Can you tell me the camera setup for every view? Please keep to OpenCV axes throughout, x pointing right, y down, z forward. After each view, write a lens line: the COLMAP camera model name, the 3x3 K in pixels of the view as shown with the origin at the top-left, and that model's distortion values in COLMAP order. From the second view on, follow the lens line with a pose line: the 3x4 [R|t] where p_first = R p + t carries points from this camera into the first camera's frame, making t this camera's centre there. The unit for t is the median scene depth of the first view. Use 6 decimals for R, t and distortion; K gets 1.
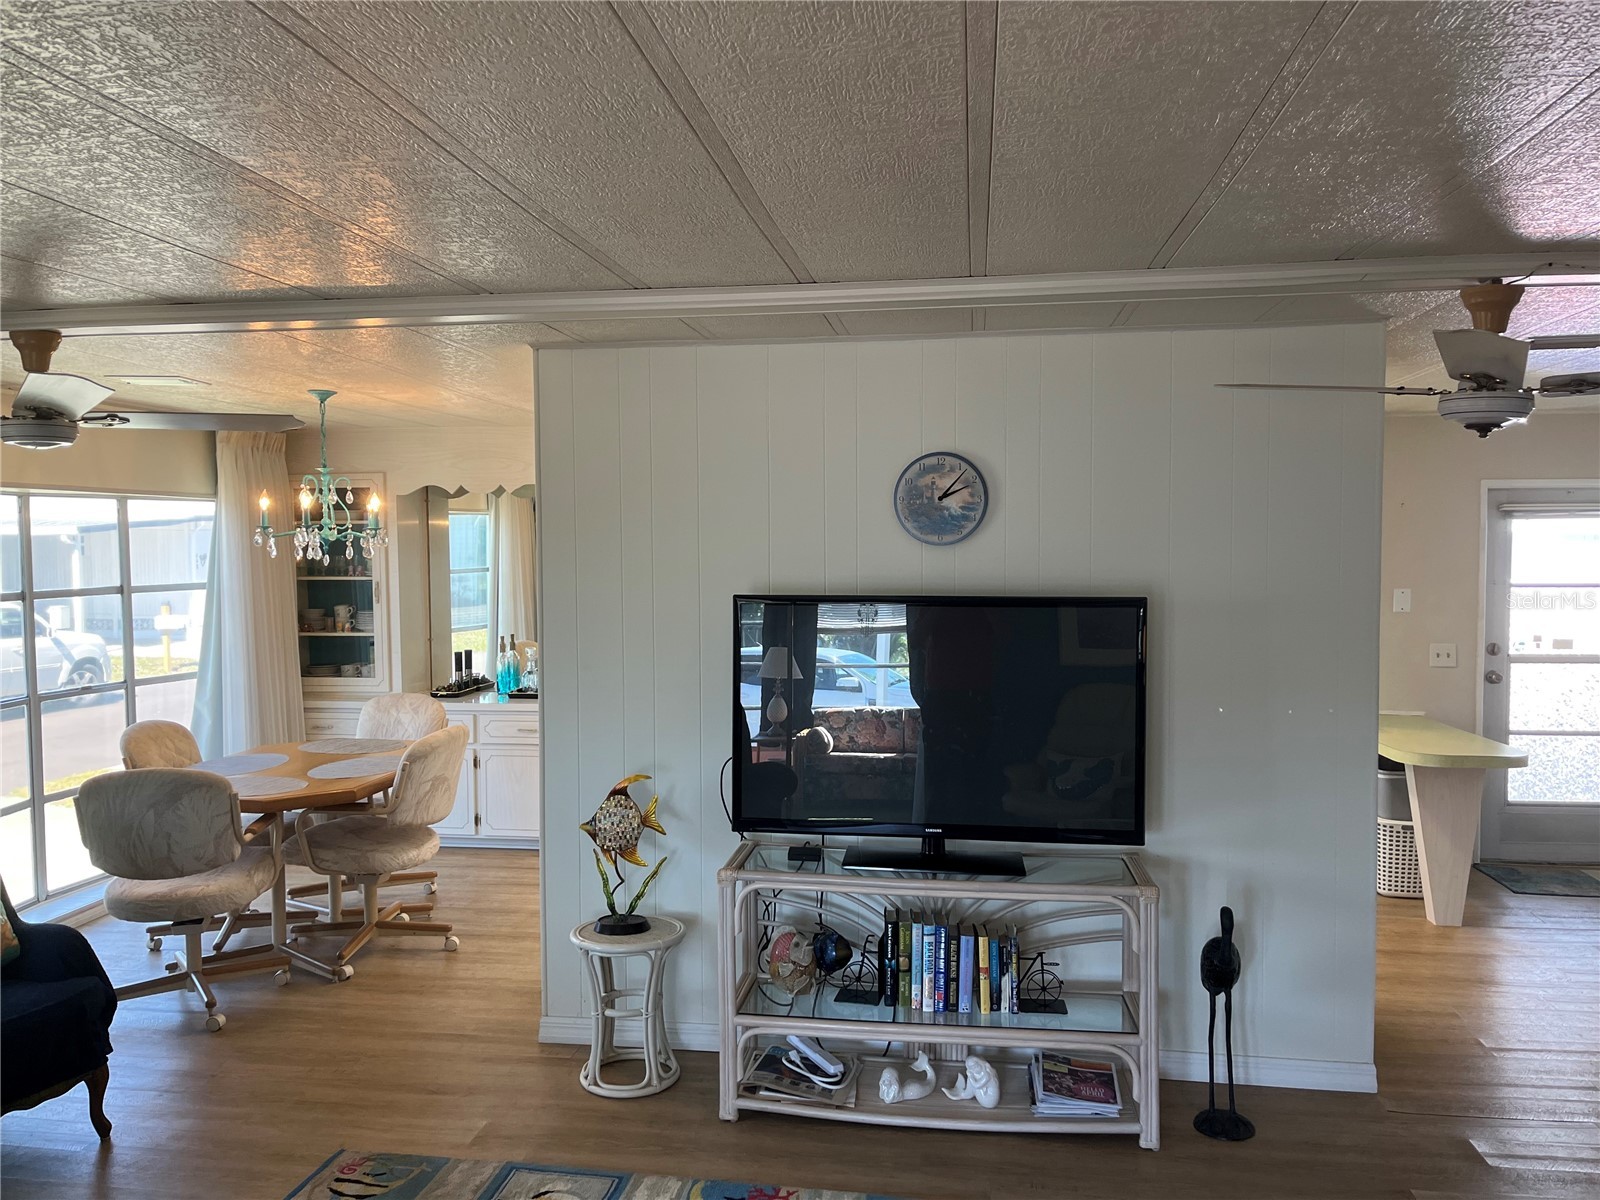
lens RADIAL K [[1211.3, 0, 800.0], [0, 1211.3, 600.0], [0, 0, 1]] dist [0.034195, -0.007928]
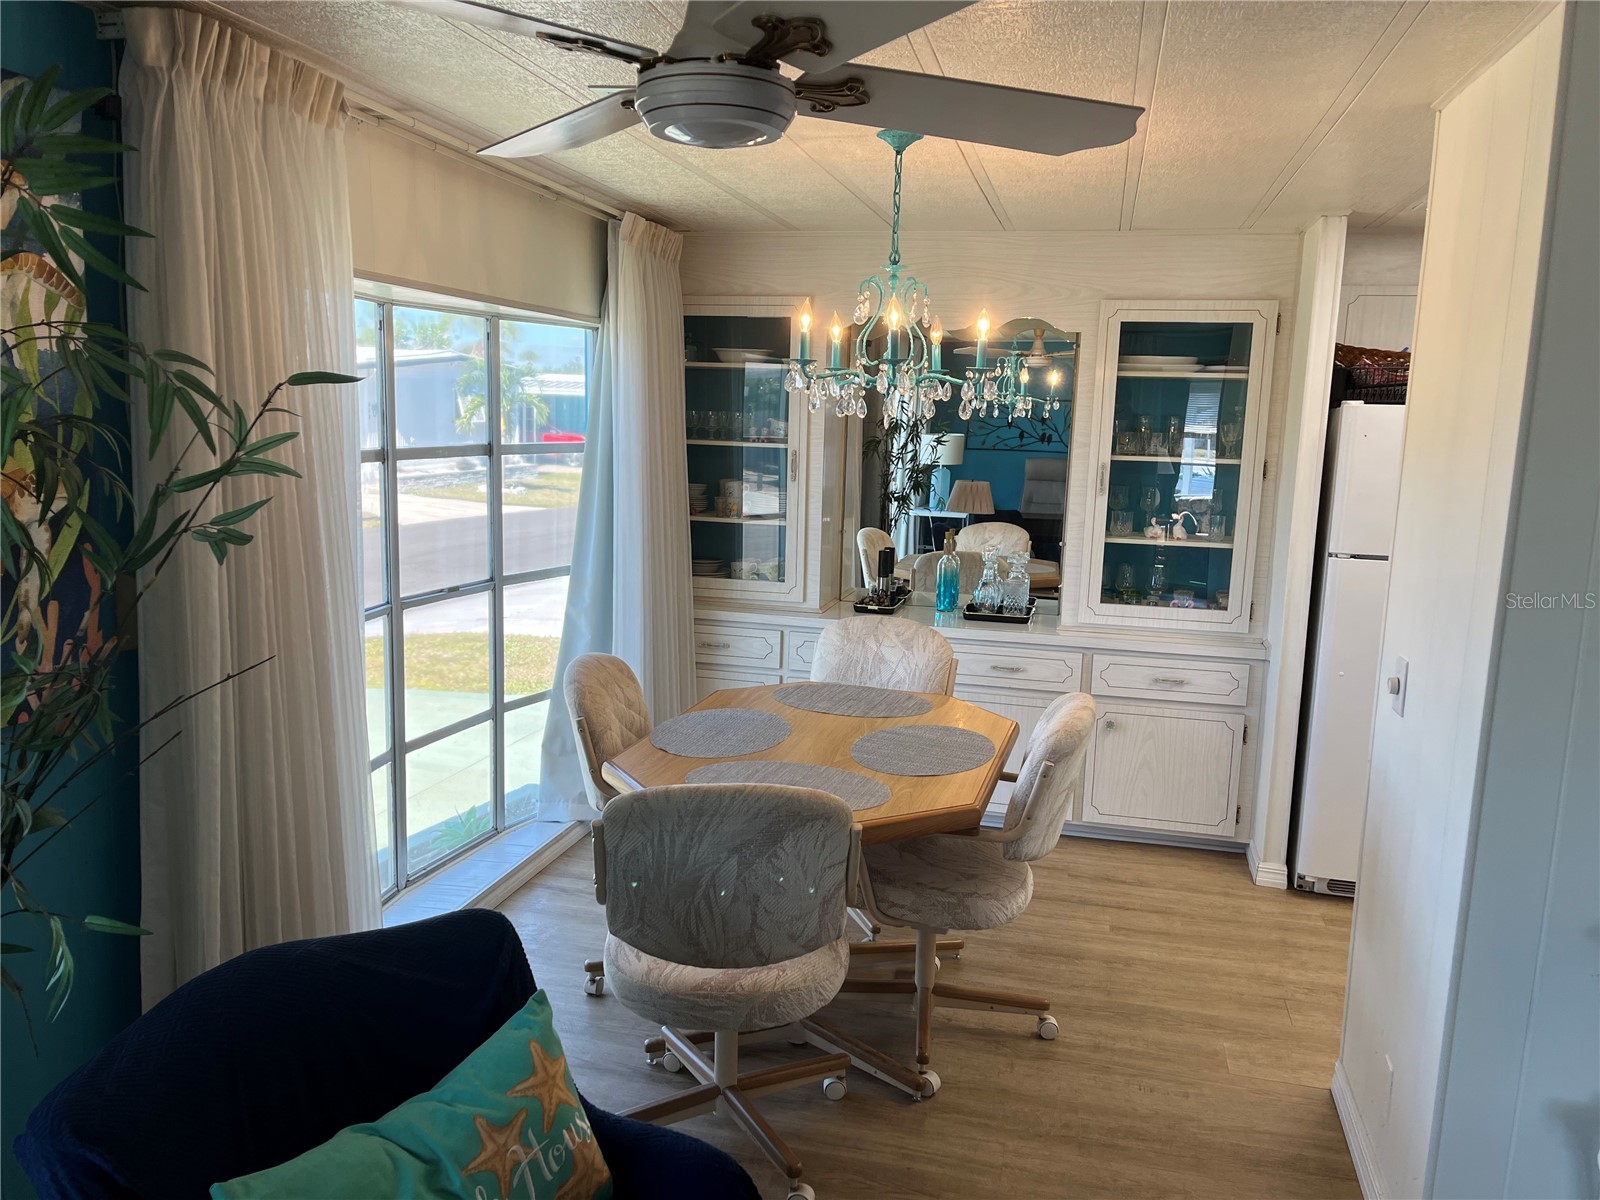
lens RADIAL K [[1211.3, 0, 800.0], [0, 1211.3, 600.0], [0, 0, 1]] dist [0.034195, -0.007928]
pose [[0.994771, 0.049267, -0.089461, -0.395412], [-0.039670, 0.993568, 0.106062, -0.004580], [0.094110, -0.101958, 0.990327, 0.402504]]
